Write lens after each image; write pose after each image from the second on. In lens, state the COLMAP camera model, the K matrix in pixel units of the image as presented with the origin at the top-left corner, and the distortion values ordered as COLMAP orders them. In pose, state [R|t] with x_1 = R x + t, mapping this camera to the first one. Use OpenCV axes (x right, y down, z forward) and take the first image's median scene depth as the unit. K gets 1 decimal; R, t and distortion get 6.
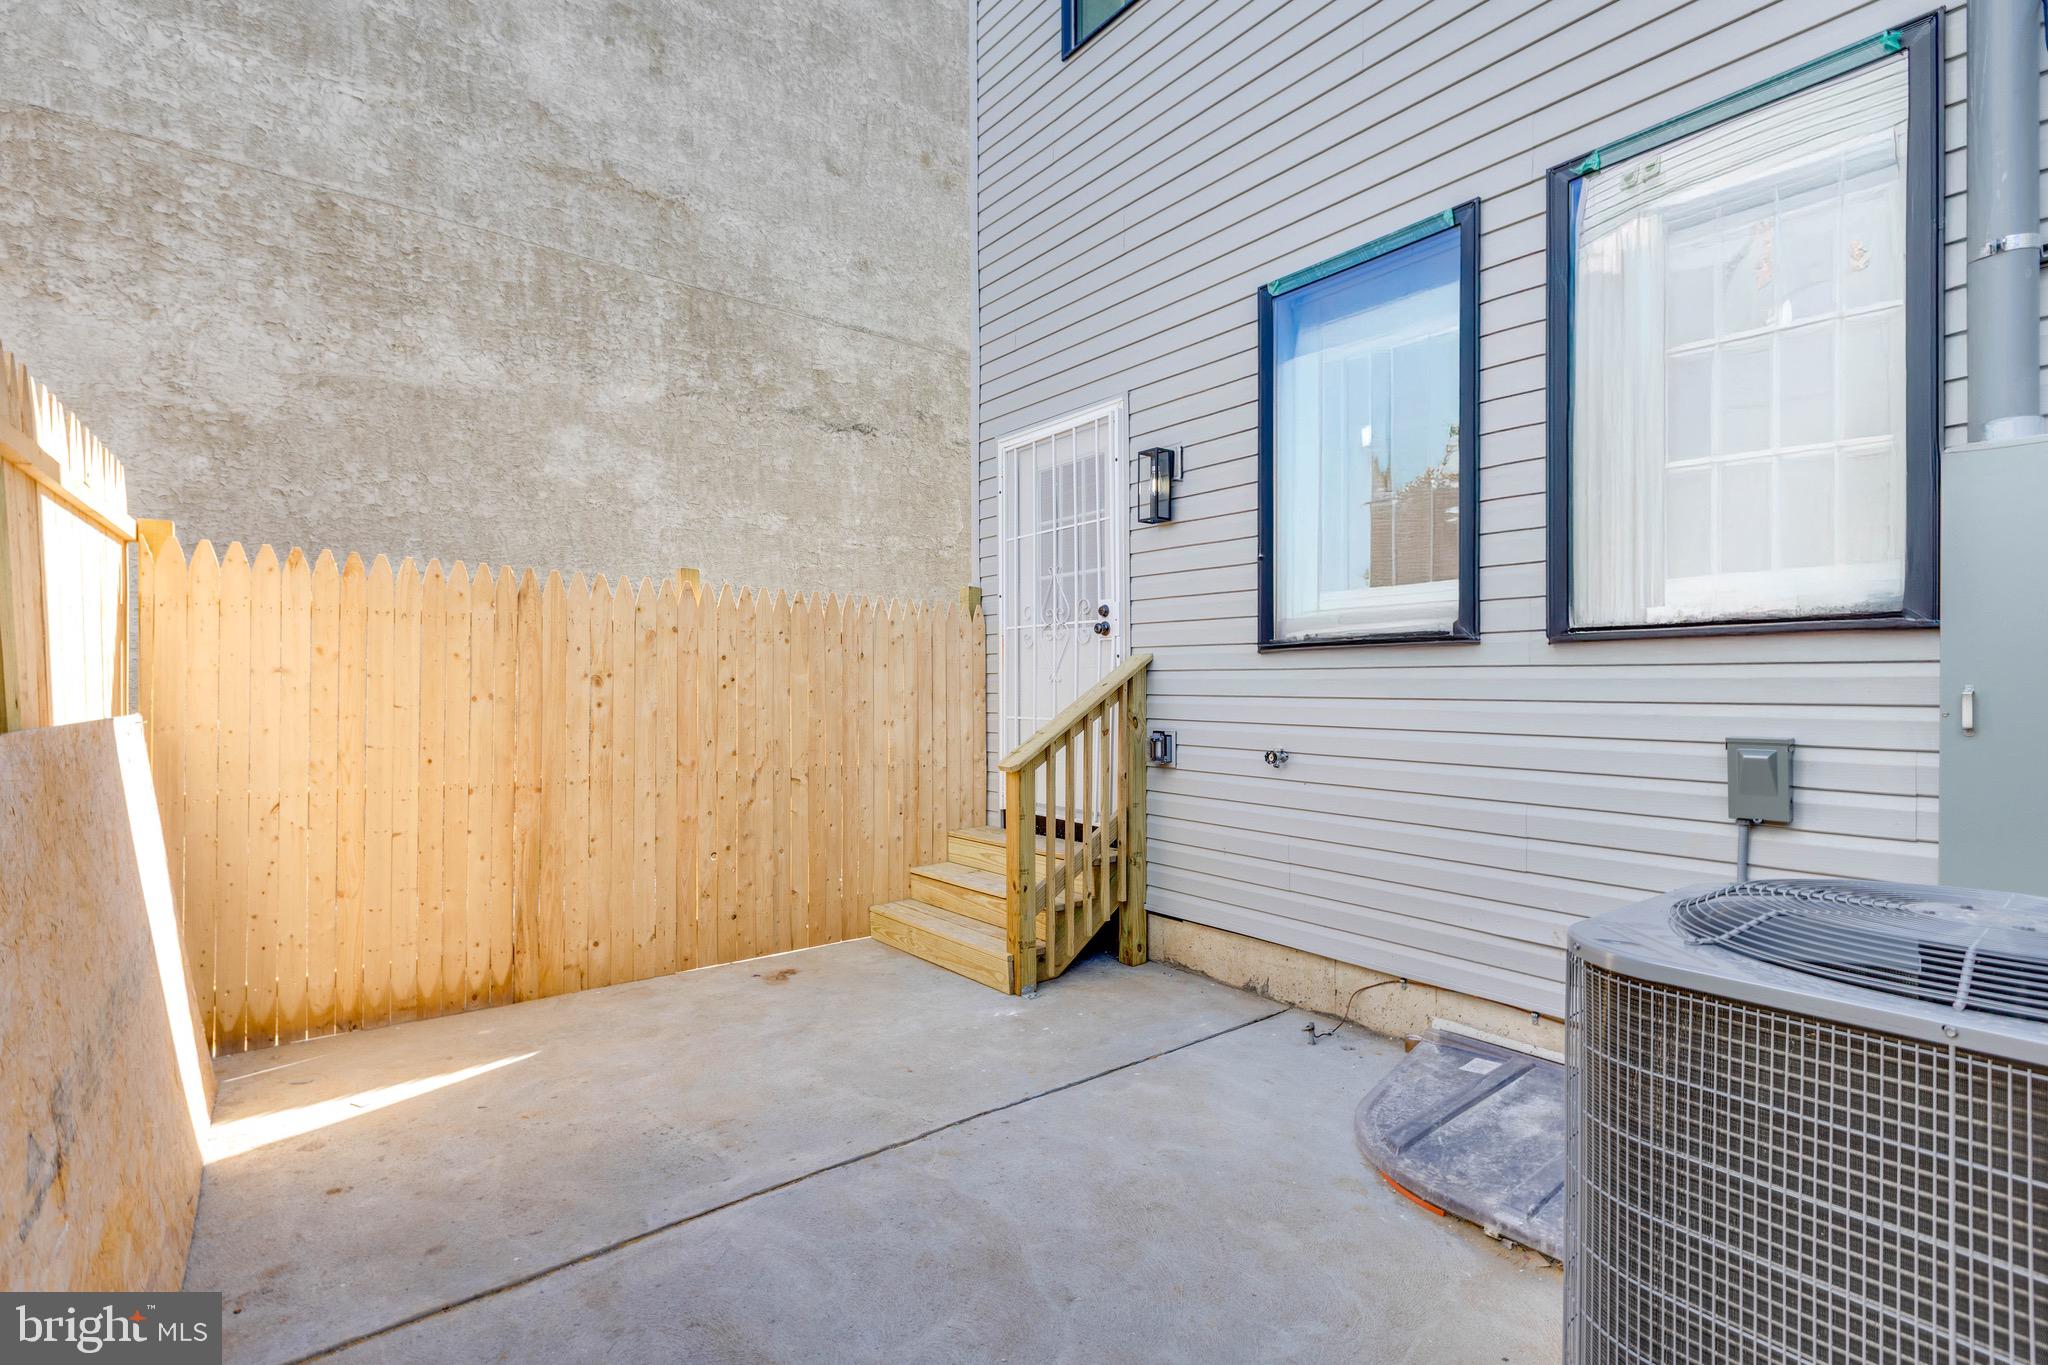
lens RADIAL K [[921.1, 0, 1027.5], [0, 921.1, 689.0], [0, 0, 1]] dist [-0.003277, 0.000378]
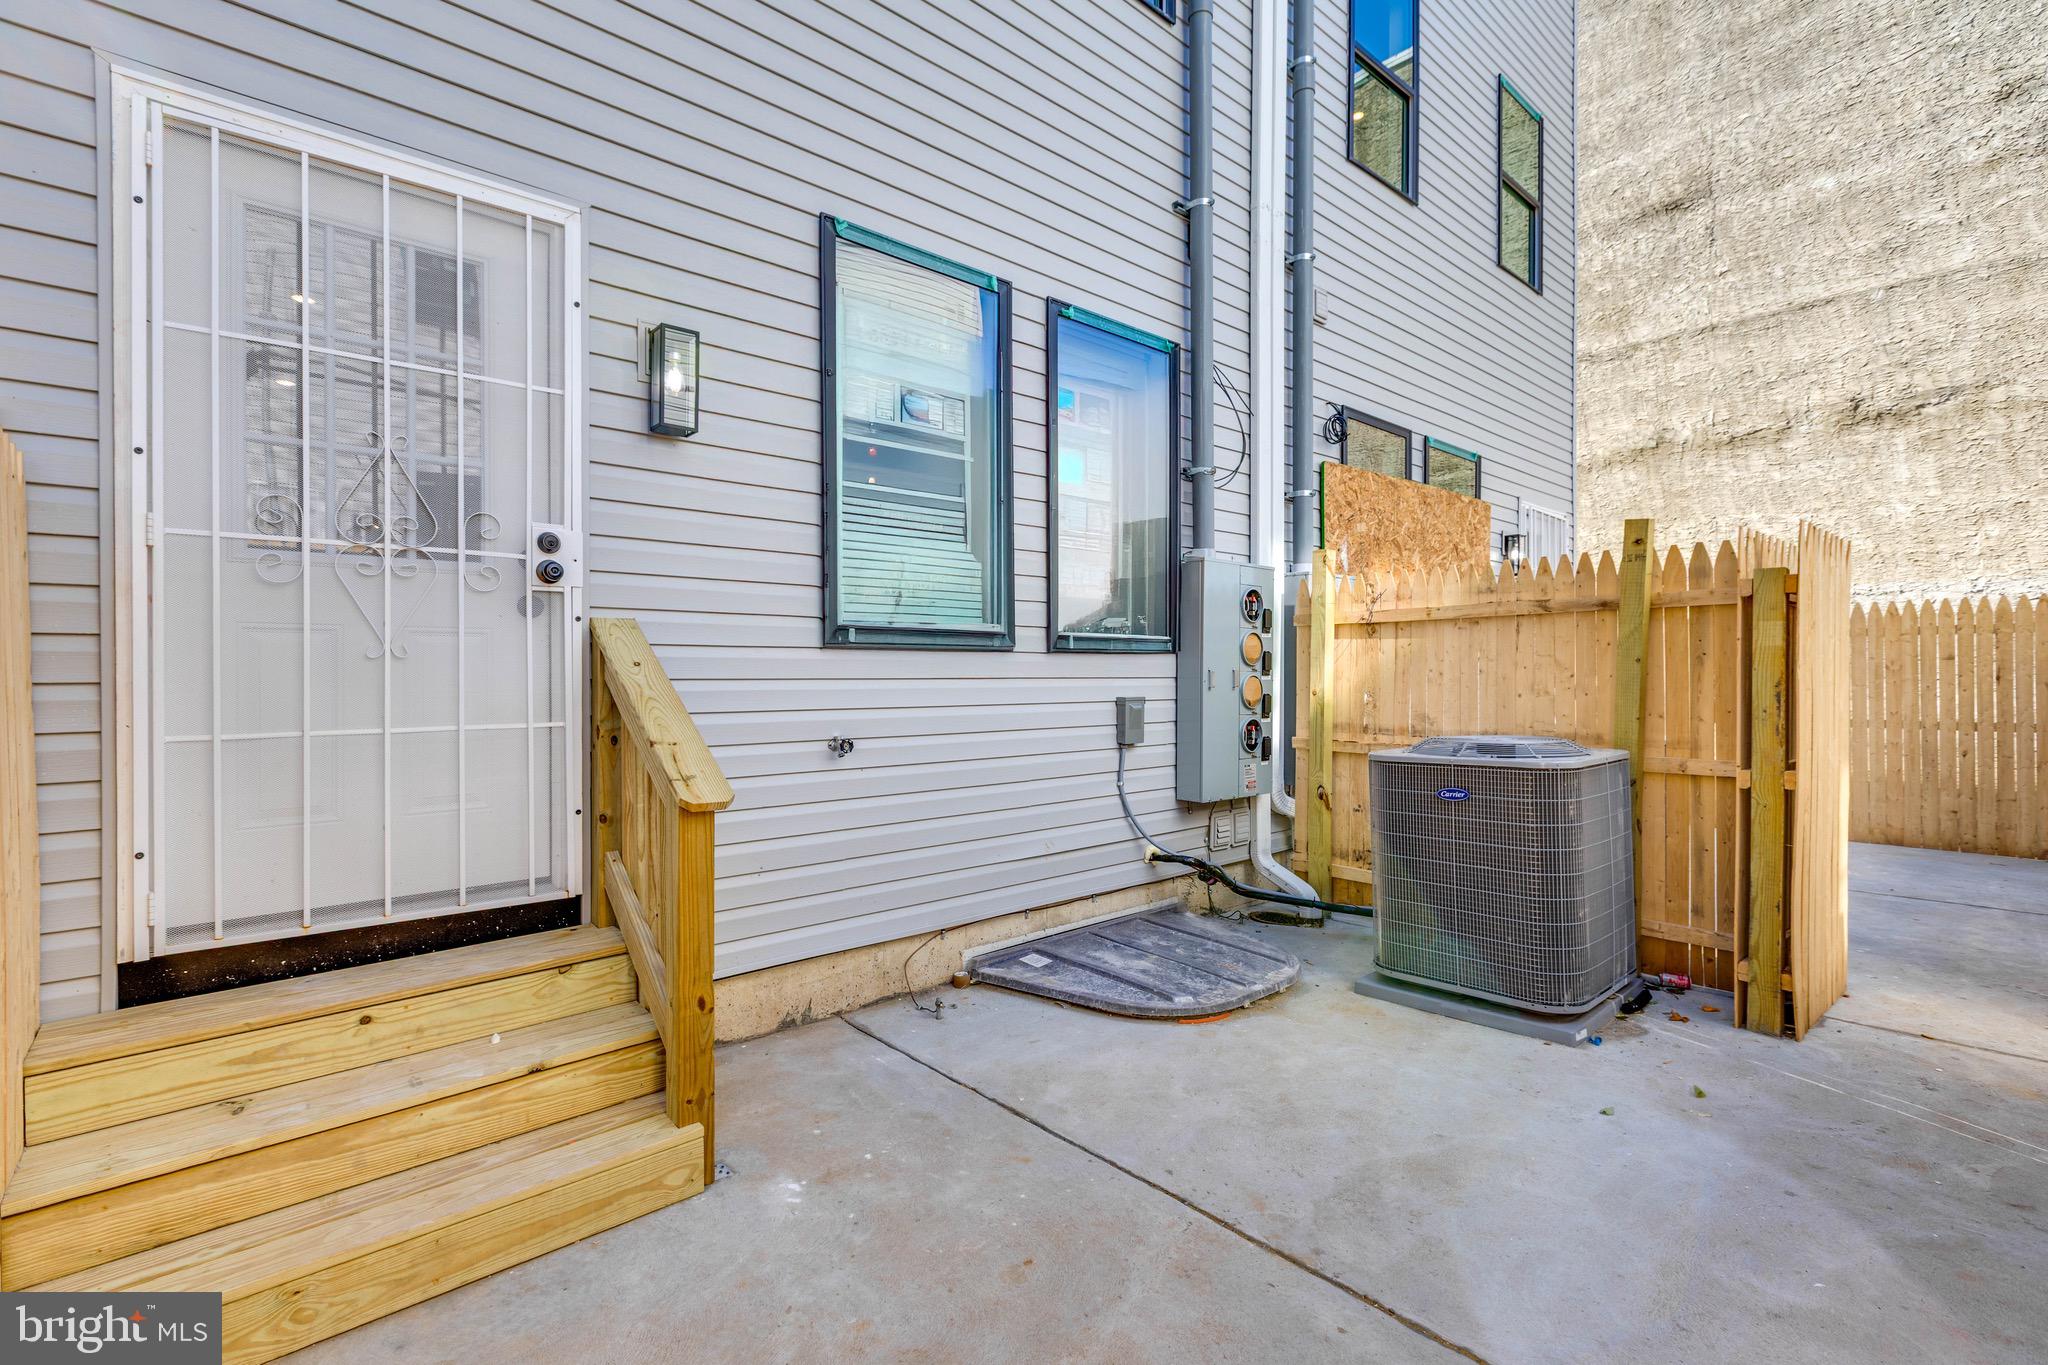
lens RADIAL K [[921.1, 0, 1027.1], [0, 921.1, 673.4], [0, 0, 1]] dist [-0.003277, 0.000378]
pose [[-0.048698, -0.004830, 0.998802, -0.782326], [0.001729, 0.999986, 0.004920, -0.001788], [-0.998812, 0.001967, -0.048689, 1.045052]]
